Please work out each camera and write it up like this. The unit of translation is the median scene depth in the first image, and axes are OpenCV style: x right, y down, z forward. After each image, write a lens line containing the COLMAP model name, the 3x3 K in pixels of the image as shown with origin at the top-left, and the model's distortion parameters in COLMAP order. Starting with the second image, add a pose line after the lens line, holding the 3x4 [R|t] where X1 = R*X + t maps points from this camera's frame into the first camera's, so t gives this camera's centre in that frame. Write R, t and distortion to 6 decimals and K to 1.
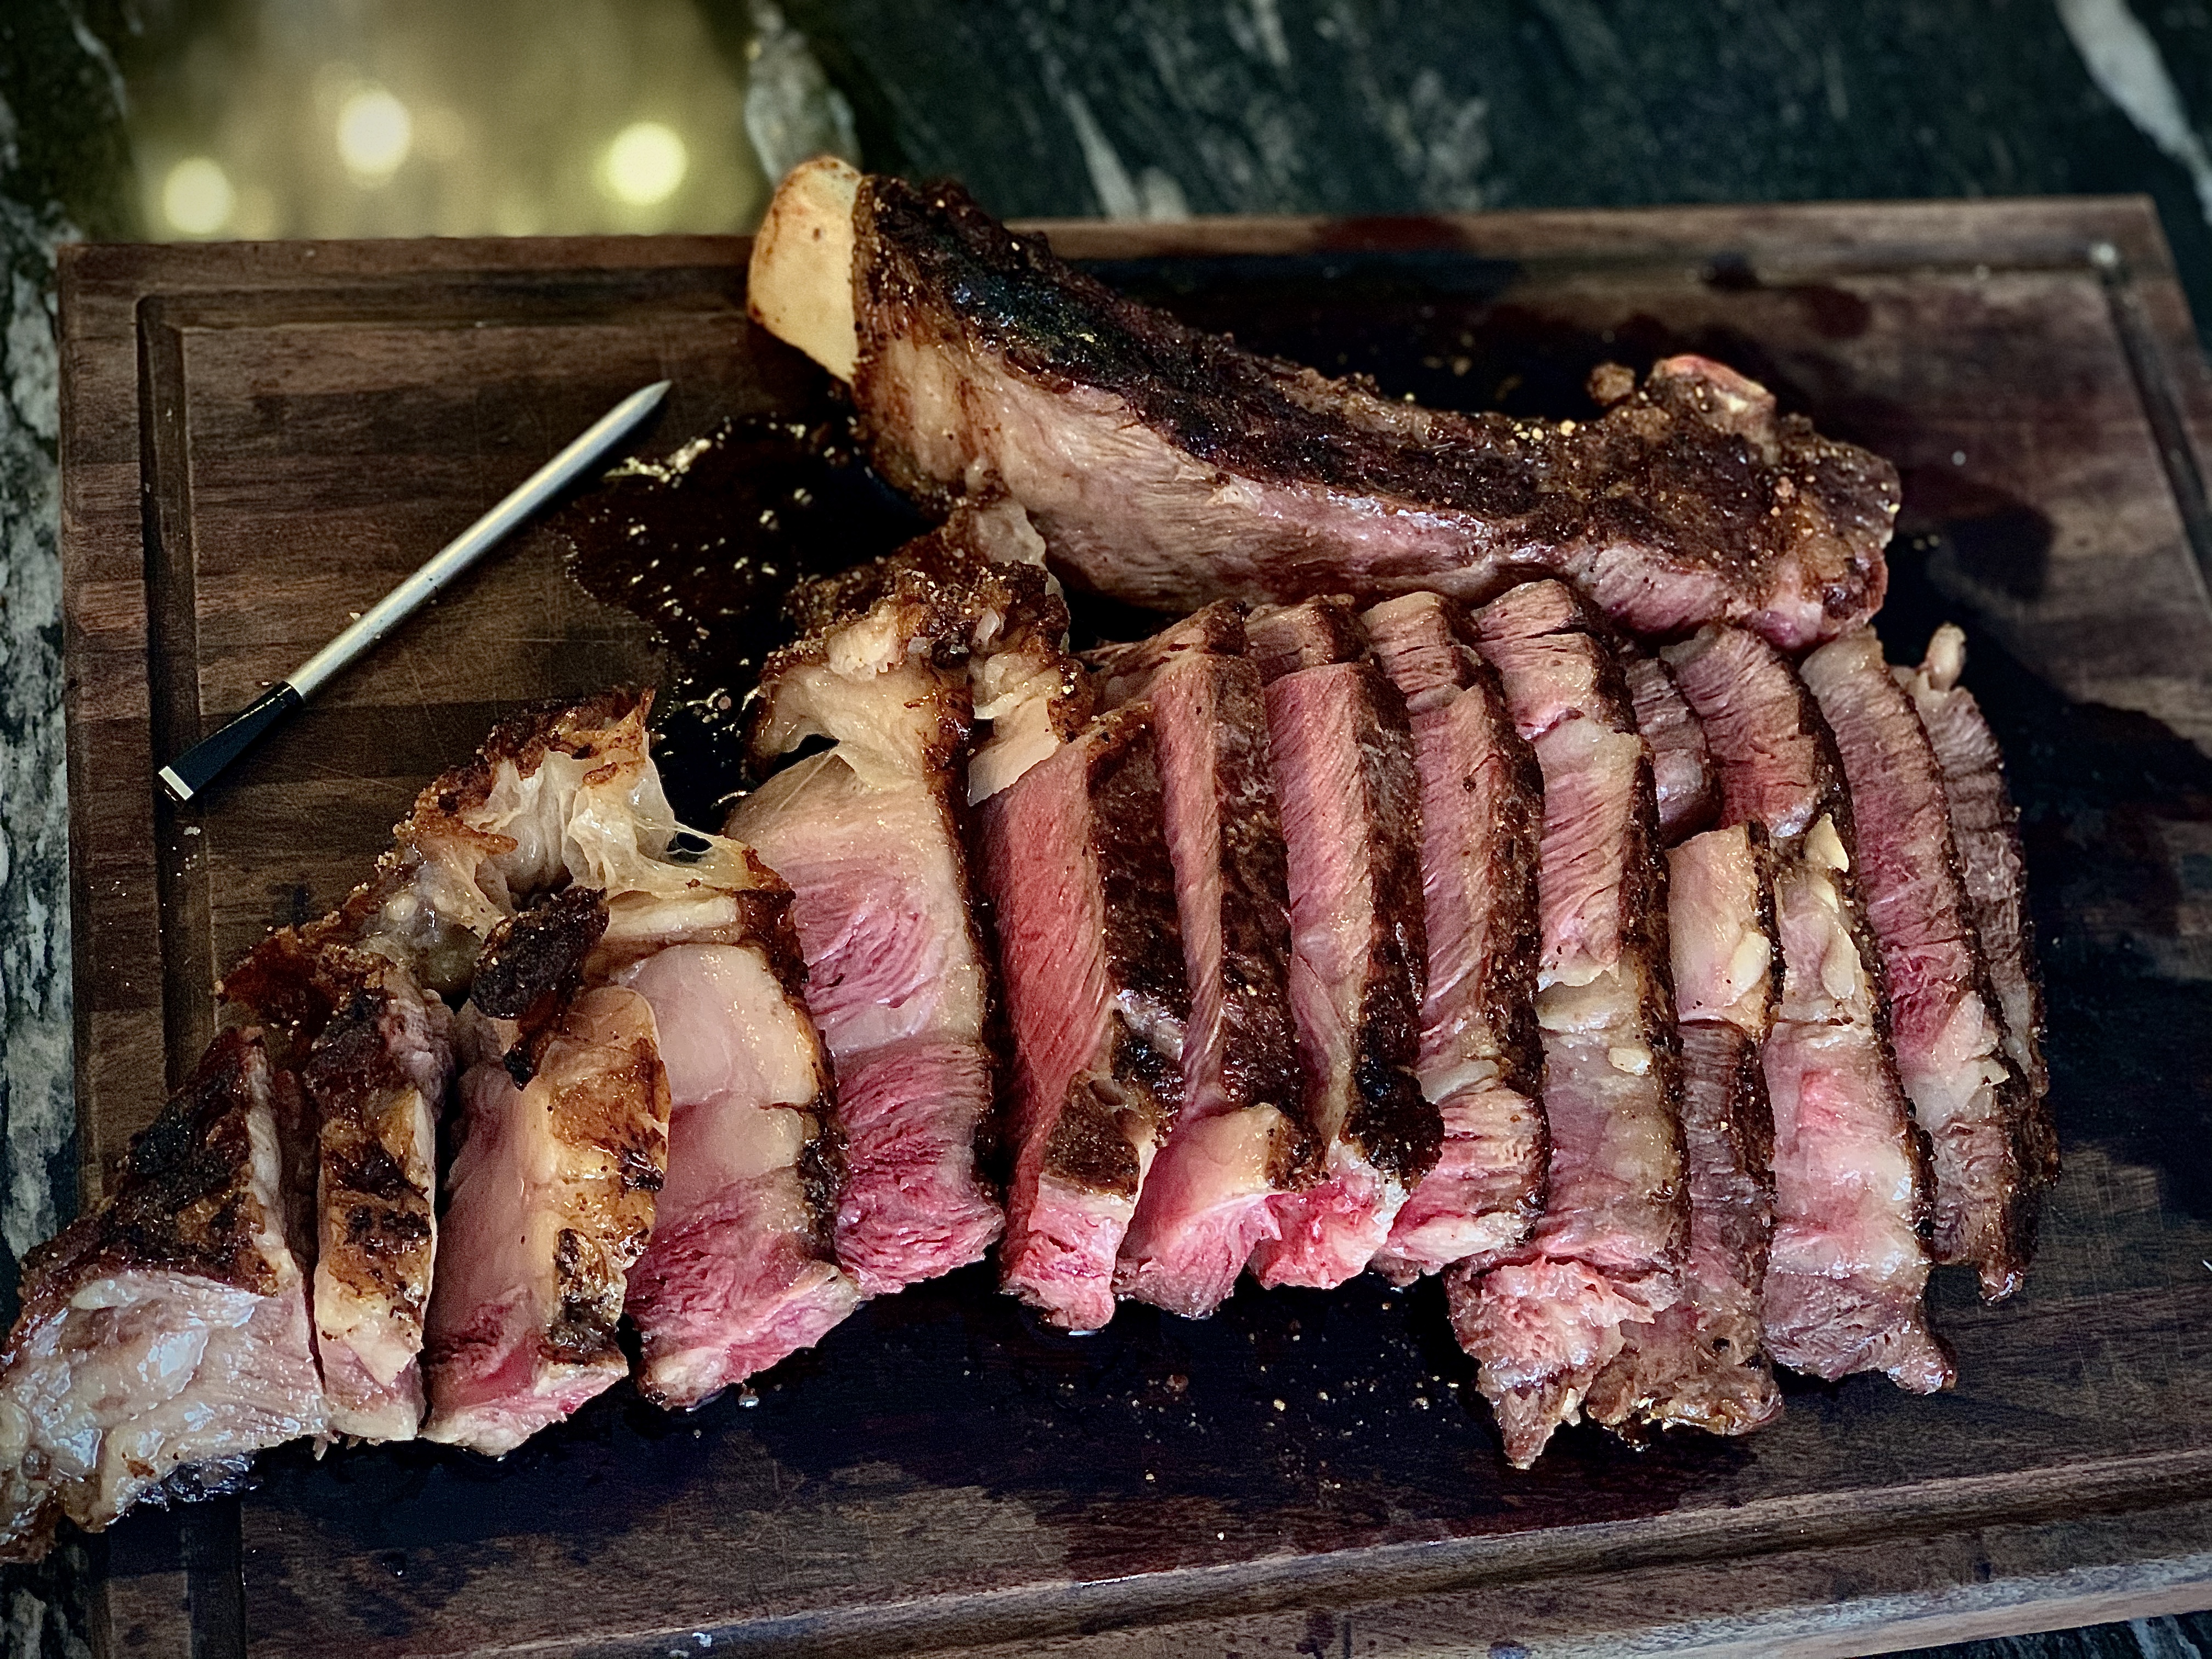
lens RADIAL K [[3398.9, 0, 1106.0], [0, 3398.9, 829.5], [0, 0, 1]] dist [-0.020931, -0.011341]
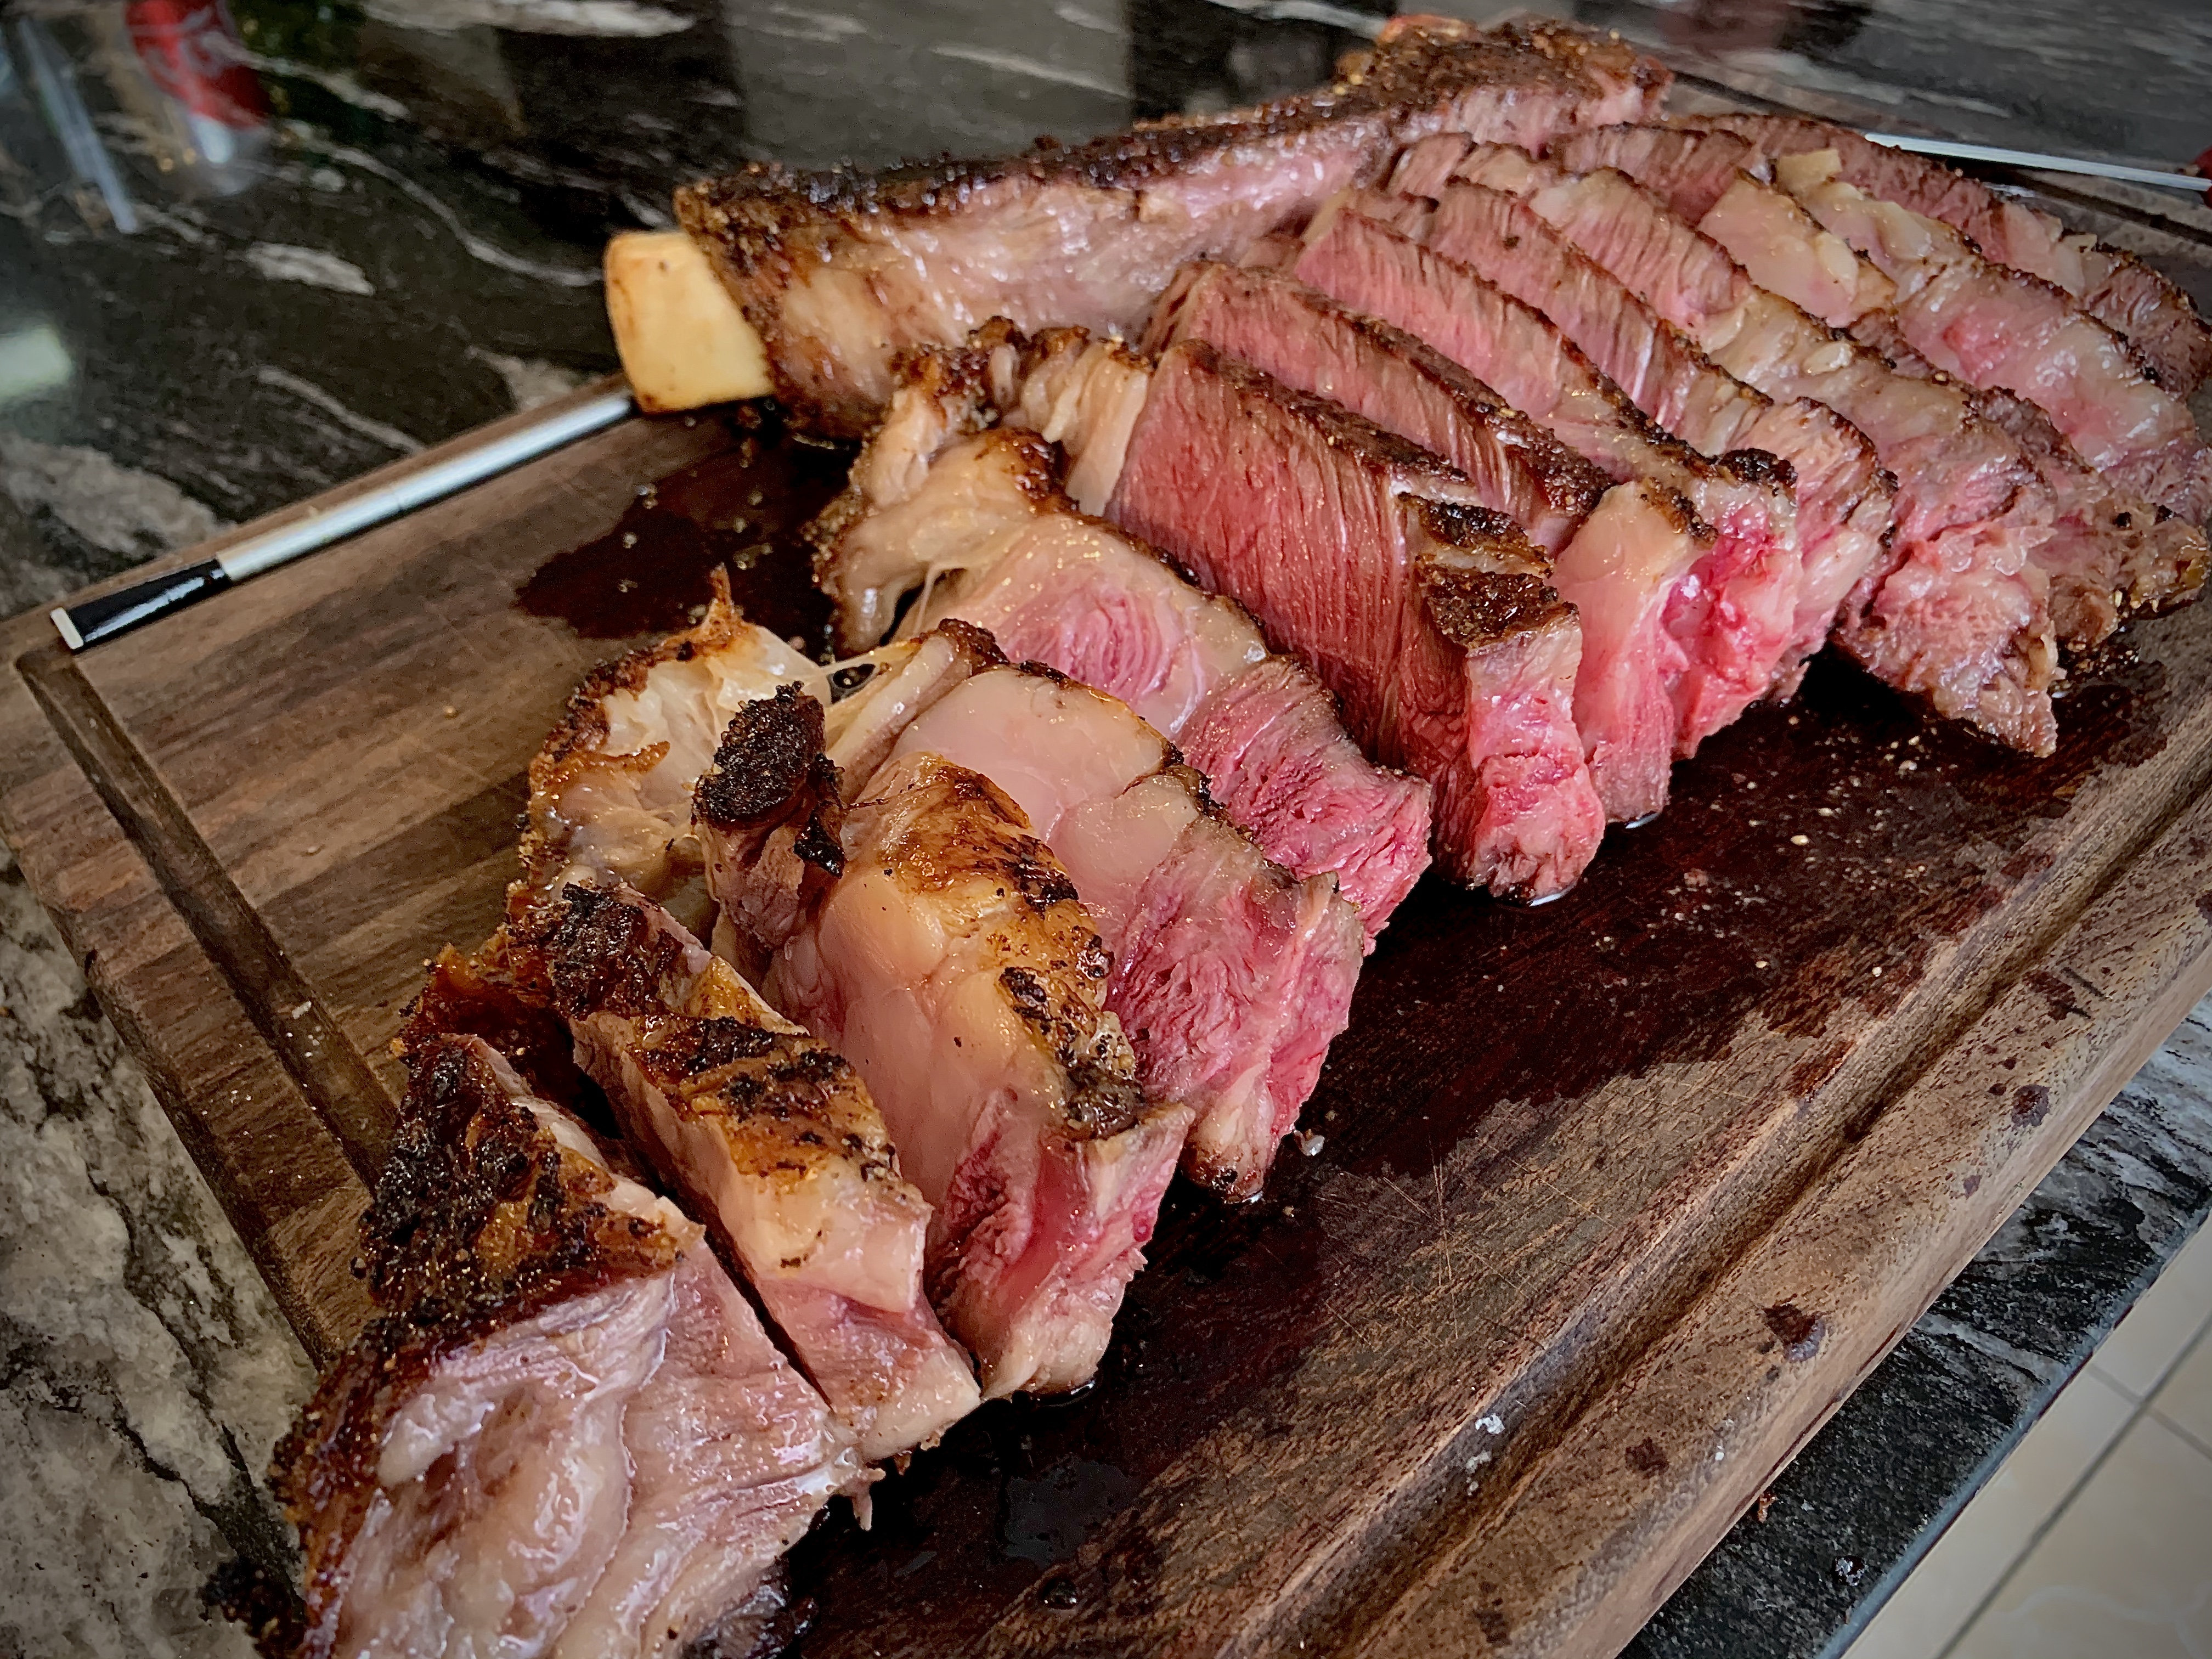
lens RADIAL K [[1761.3, 0, 1106.0], [0, 1761.3, 829.5], [0, 0, 1]] dist [-0.000922, 0.001746]
pose [[0.824220, -0.515949, 0.233364, -0.196345], [0.562986, 0.790943, -0.239701, 0.178740], [-0.060904, 0.328947, 0.942382, 0.608958]]
